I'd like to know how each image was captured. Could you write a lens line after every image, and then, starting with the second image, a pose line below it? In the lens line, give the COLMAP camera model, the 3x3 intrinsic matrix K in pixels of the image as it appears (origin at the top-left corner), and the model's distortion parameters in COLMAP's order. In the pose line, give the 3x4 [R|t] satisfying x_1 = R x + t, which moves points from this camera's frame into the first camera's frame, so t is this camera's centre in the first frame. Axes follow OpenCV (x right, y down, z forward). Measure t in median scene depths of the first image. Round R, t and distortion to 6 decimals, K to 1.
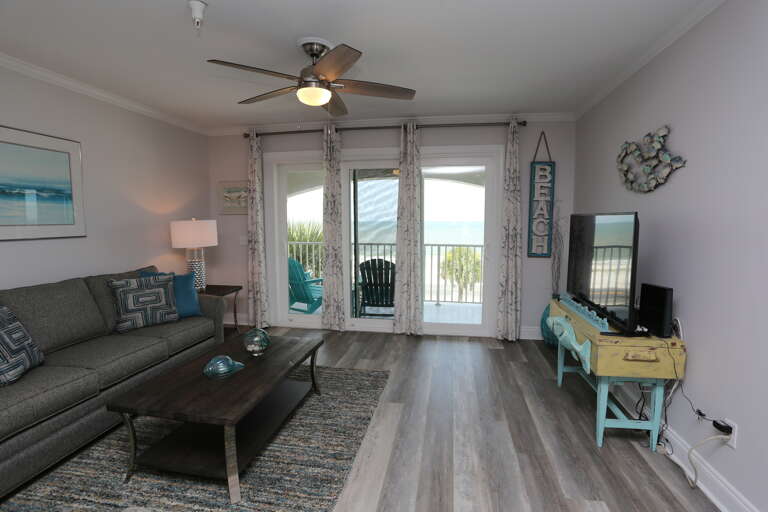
lens RADIAL K [[375.3, 0, 390.0], [0, 375.3, 243.5], [0, 0, 1]] dist [-0.041638, 0.007484]
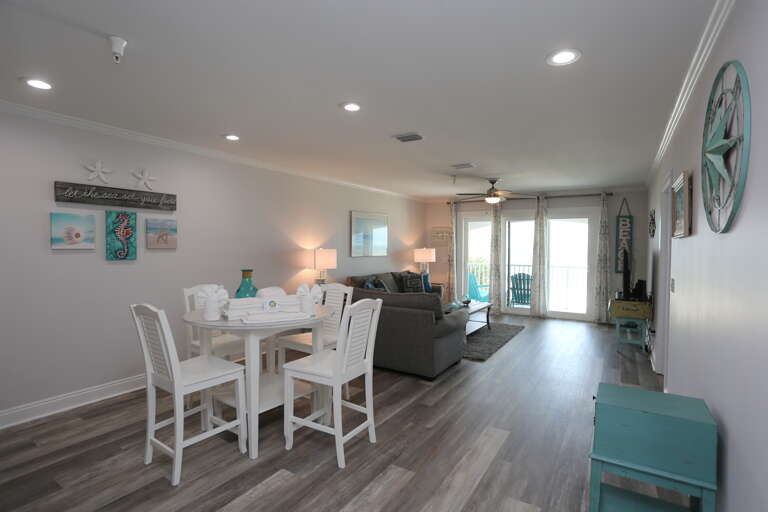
lens RADIAL K [[375.3, 0, 390.9], [0, 375.3, 253.0], [0, 0, 1]] dist [-0.041638, 0.007484]
pose [[0.918856, 0.014928, -0.394310, 0.098878], [-0.034124, 0.998547, -0.041716, 0.049132], [0.393114, 0.051786, 0.918030, -0.889248]]
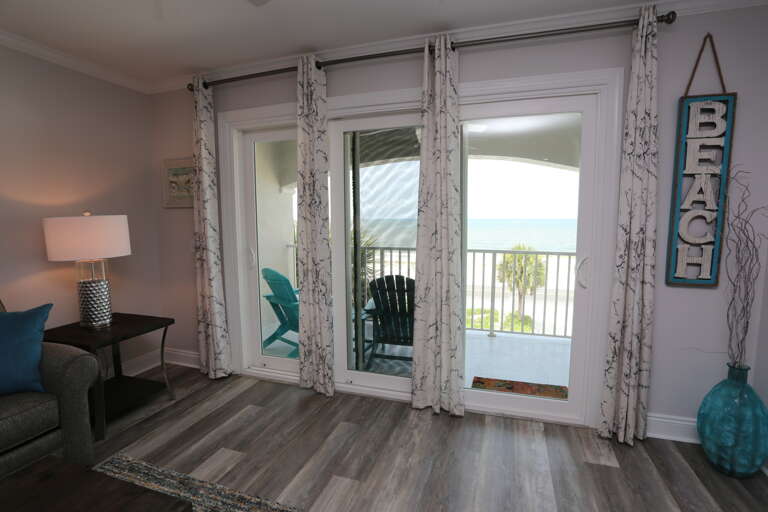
lens RADIAL K [[375.3, 0, 387.7], [0, 375.3, 248.6], [0, 0, 1]] dist [-0.041638, 0.007484]
pose [[0.988436, 0.008874, -0.151382, 0.062076], [-0.005741, 0.999760, 0.021123, -0.022083], [0.151533, -0.020010, 0.988250, 0.433292]]
